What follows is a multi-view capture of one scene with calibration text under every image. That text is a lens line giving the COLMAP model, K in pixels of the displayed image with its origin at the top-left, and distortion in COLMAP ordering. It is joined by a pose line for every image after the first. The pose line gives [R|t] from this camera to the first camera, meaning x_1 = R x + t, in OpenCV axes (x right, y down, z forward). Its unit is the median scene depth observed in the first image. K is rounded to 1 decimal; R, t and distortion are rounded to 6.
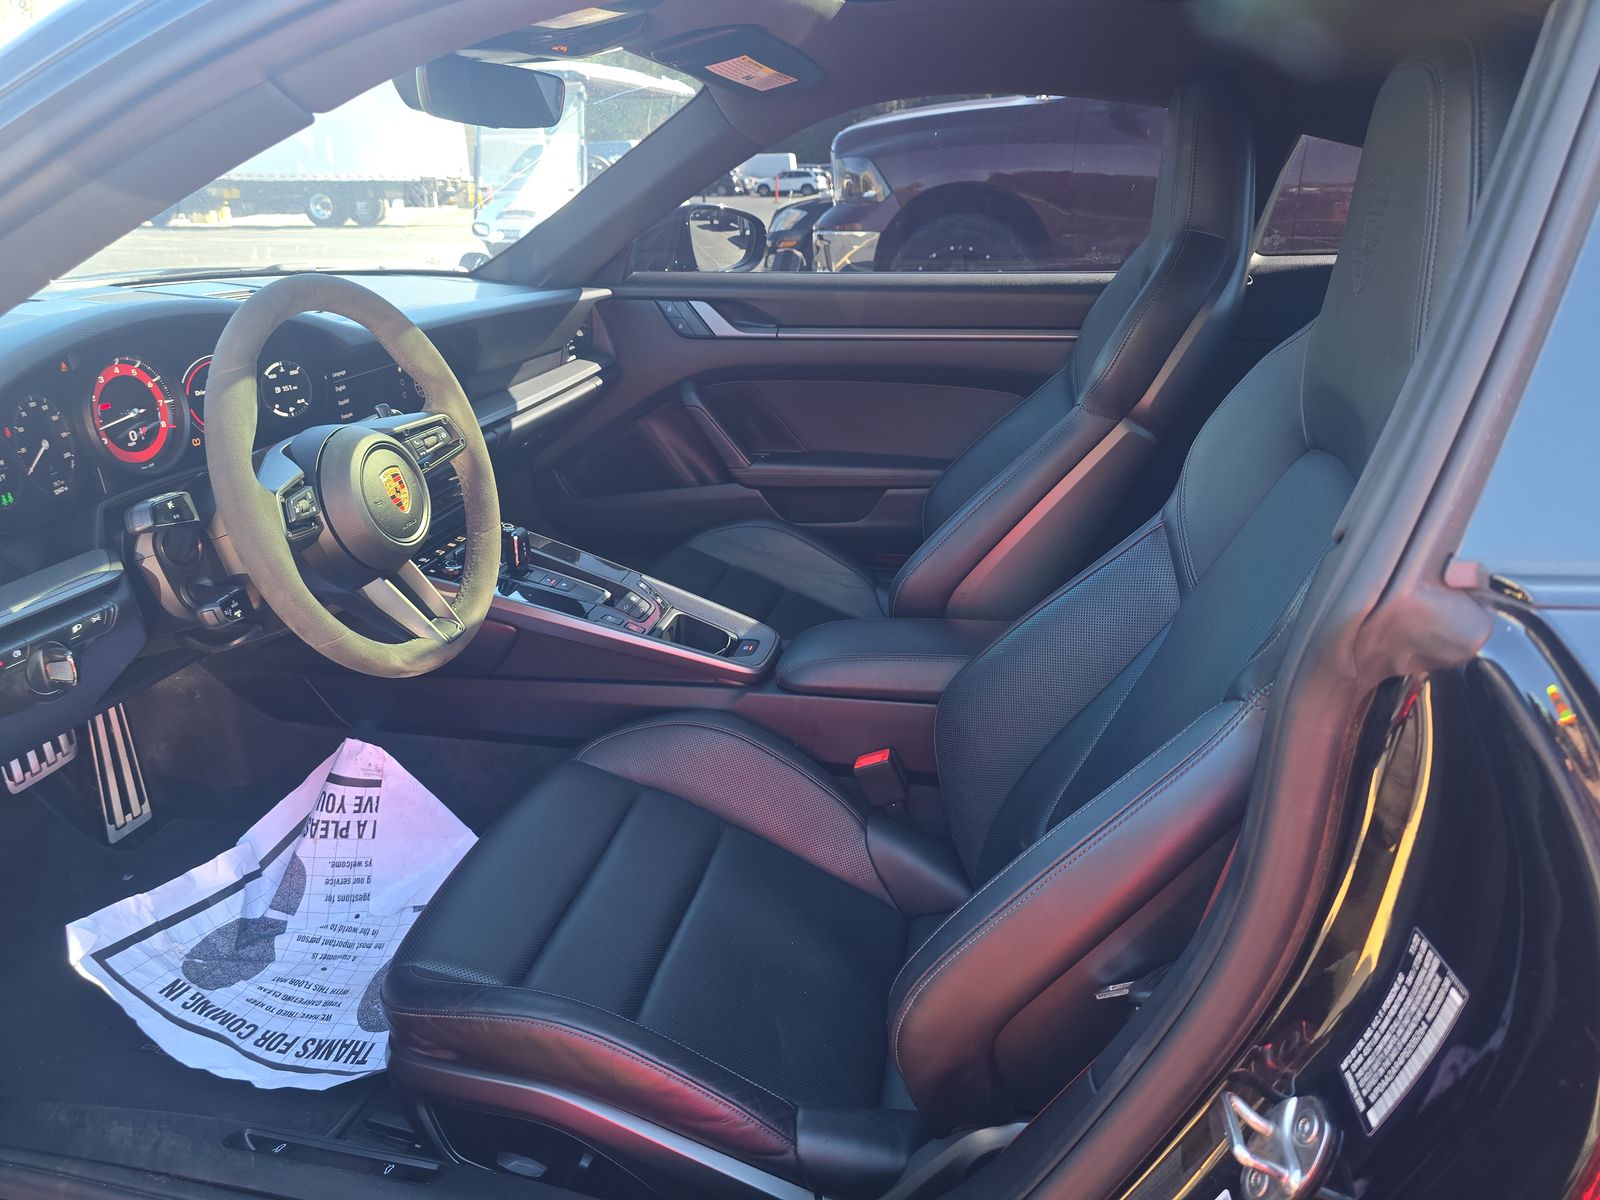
lens RADIAL K [[1114.9, 0, 812.7], [0, 1114.9, 605.5], [0, 0, 1]] dist [0.018578, -0.025126]
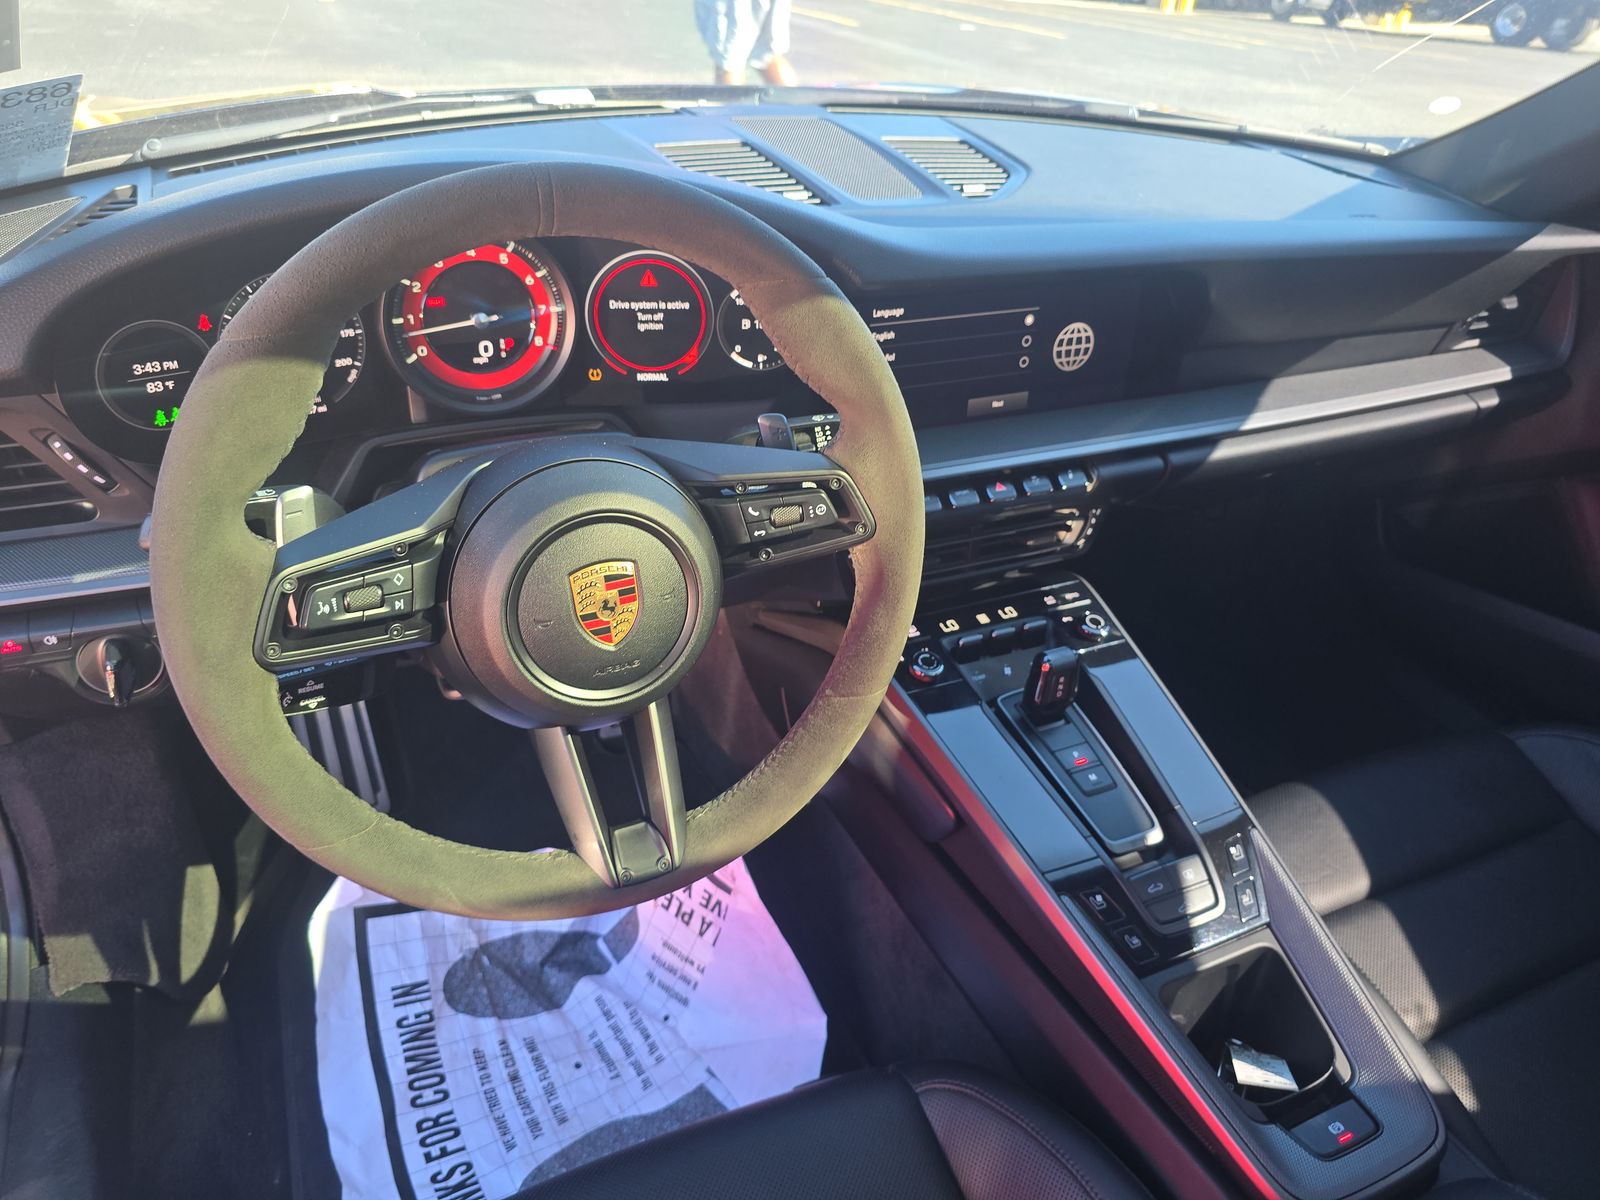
lens RADIAL K [[1114.9, 0, 789.3], [0, 1114.9, 590.0], [0, 0, 1]] dist [0.018578, -0.025126]
pose [[0.593605, 0.436219, -0.676274, 0.014073], [-0.340034, 0.897601, 0.280515, -0.148312], [0.729390, 0.063441, 0.681150, 0.369161]]
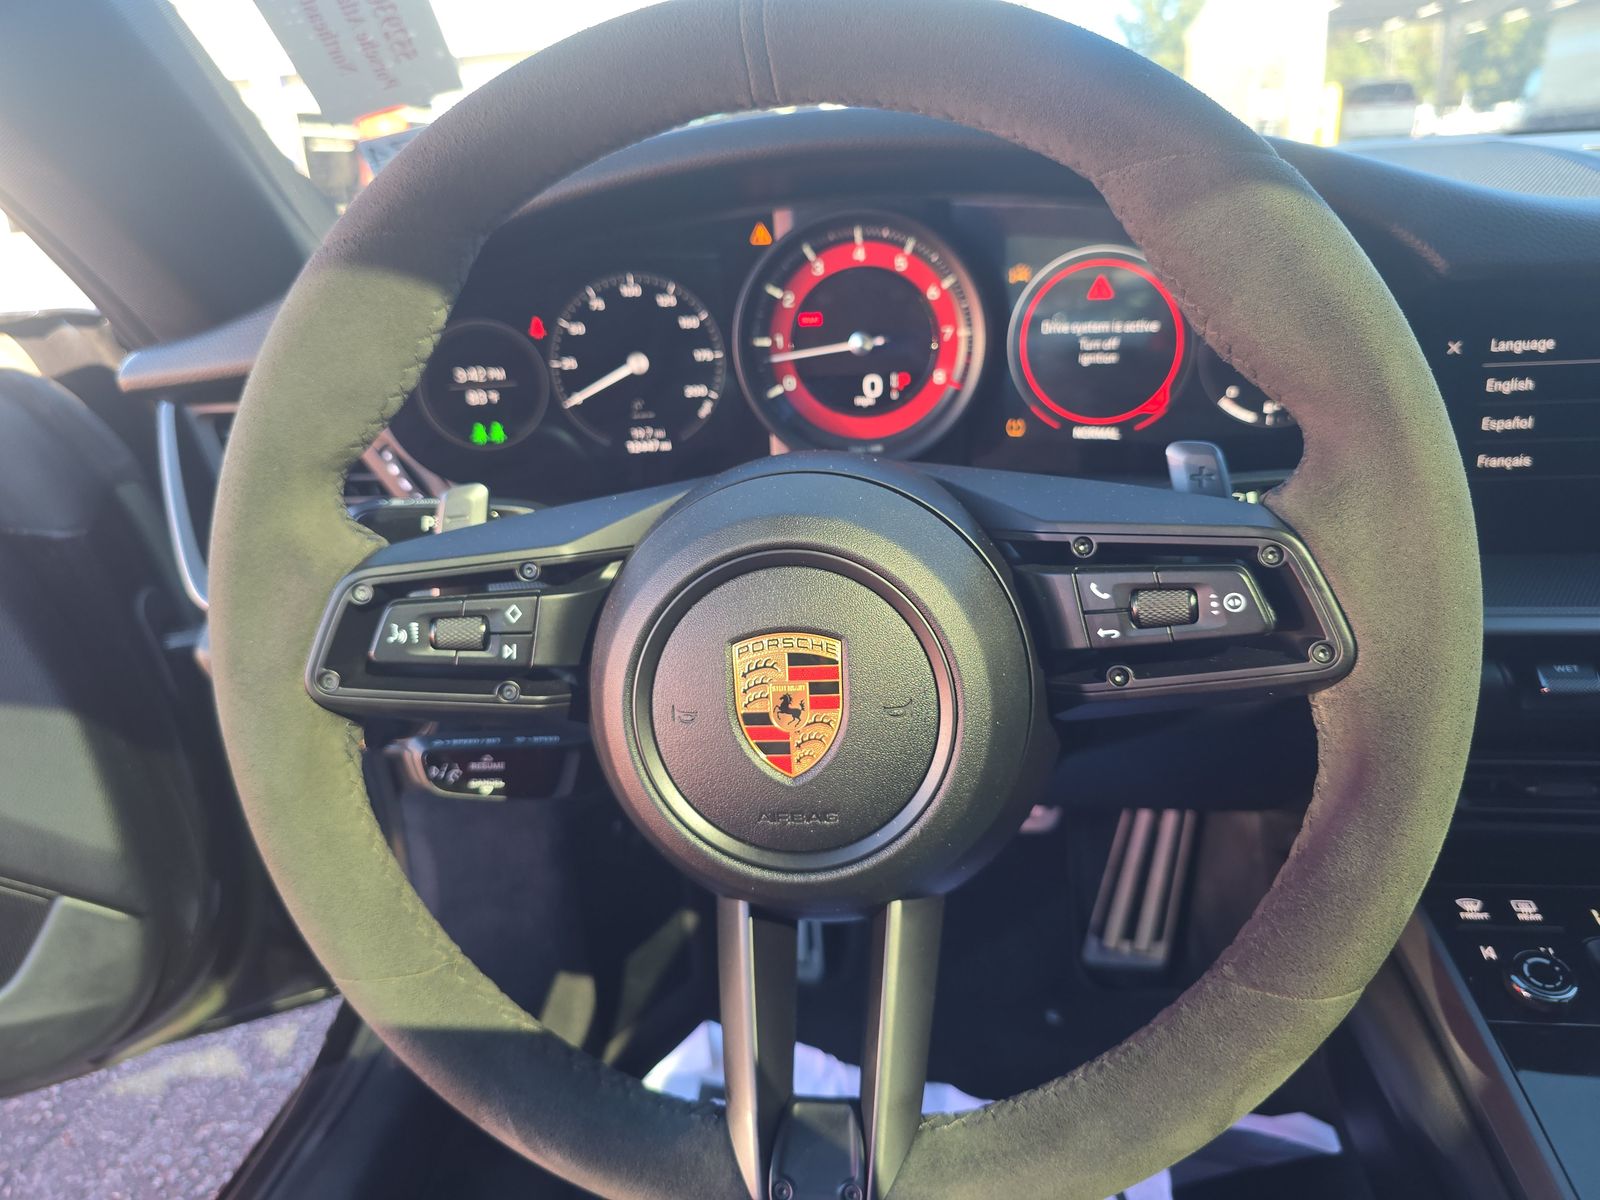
lens RADIAL K [[1114.9, 0, 796.7], [0, 1114.9, 592.8], [0, 0, 1]] dist [0.018578, -0.025126]
pose [[0.054606, 0.351185, -0.934712, -0.051420], [-0.303290, 0.897715, 0.319567, -0.119245], [0.951333, 0.266038, 0.155531, 0.494430]]
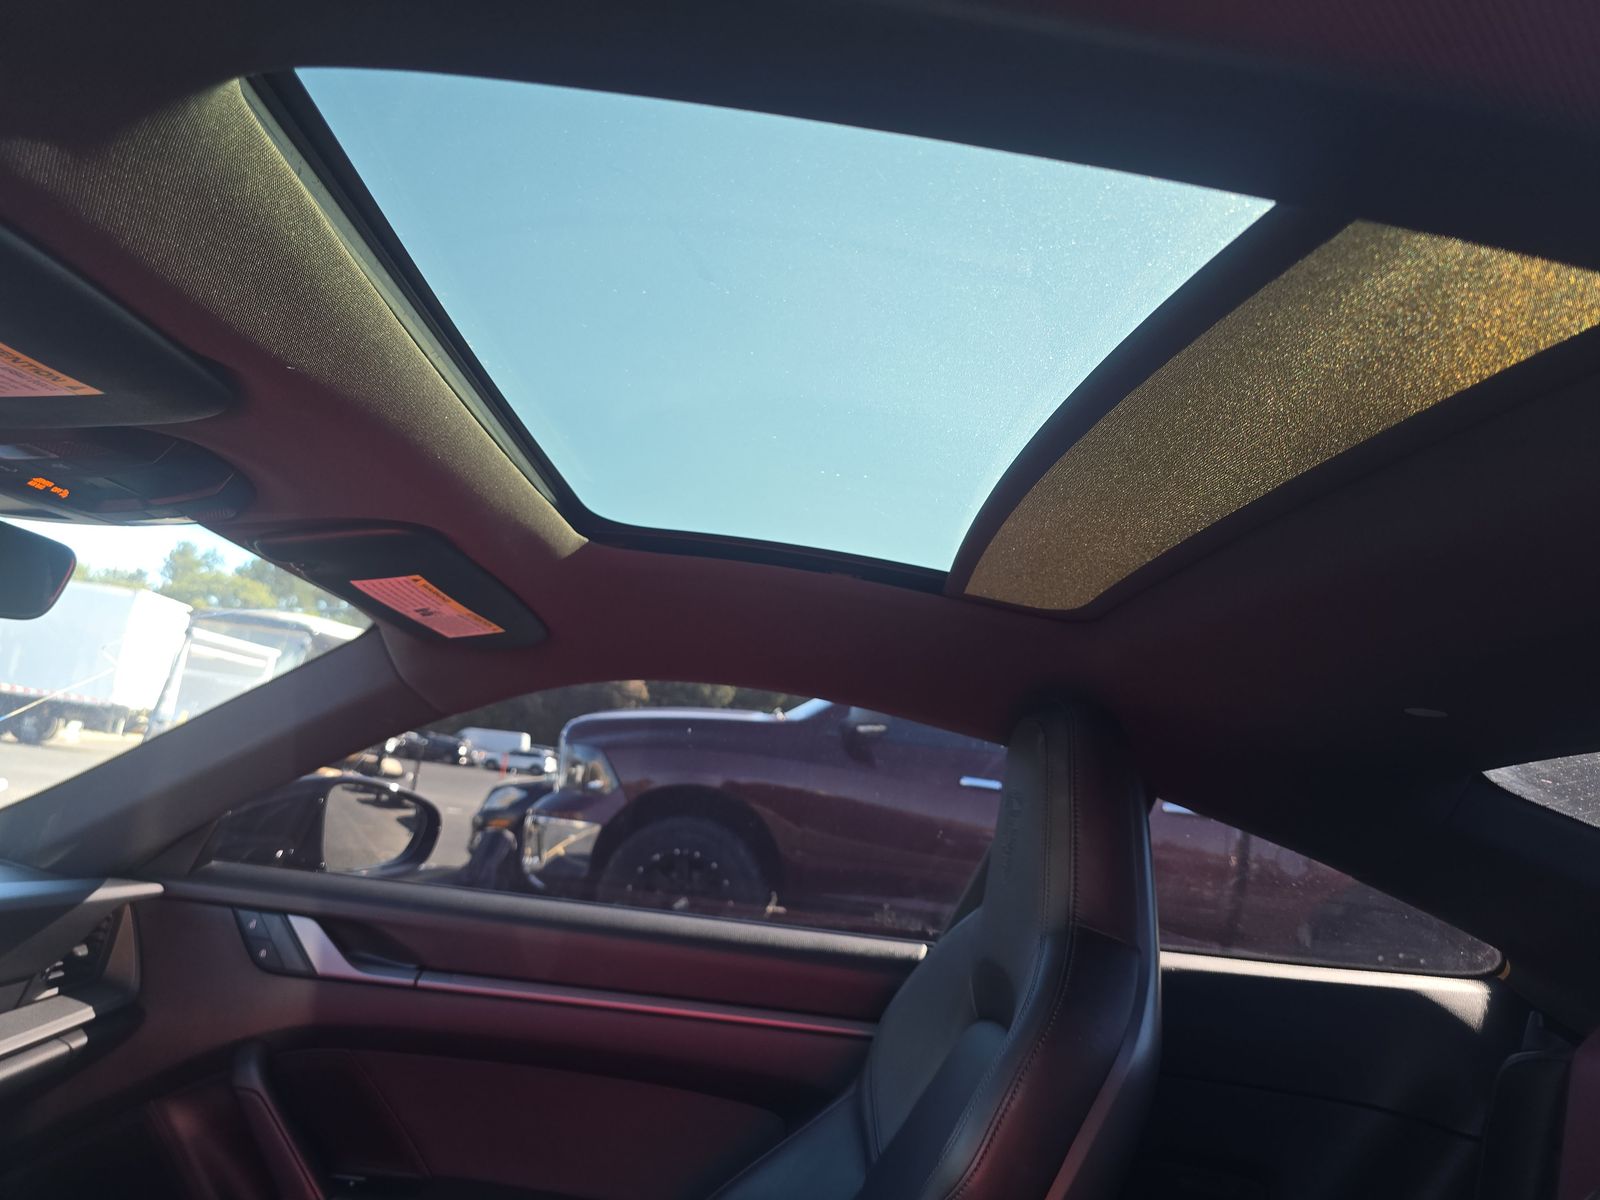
lens RADIAL K [[1114.9, 0, 812.3], [0, 1114.9, 591.7], [0, 0, 1]] dist [0.018578, -0.025126]
pose [[0.964445, 0.165122, 0.206350, 0.018787], [-0.038174, 0.859641, -0.509471, -0.114054], [-0.261511, 0.483480, 0.835380, 0.282336]]
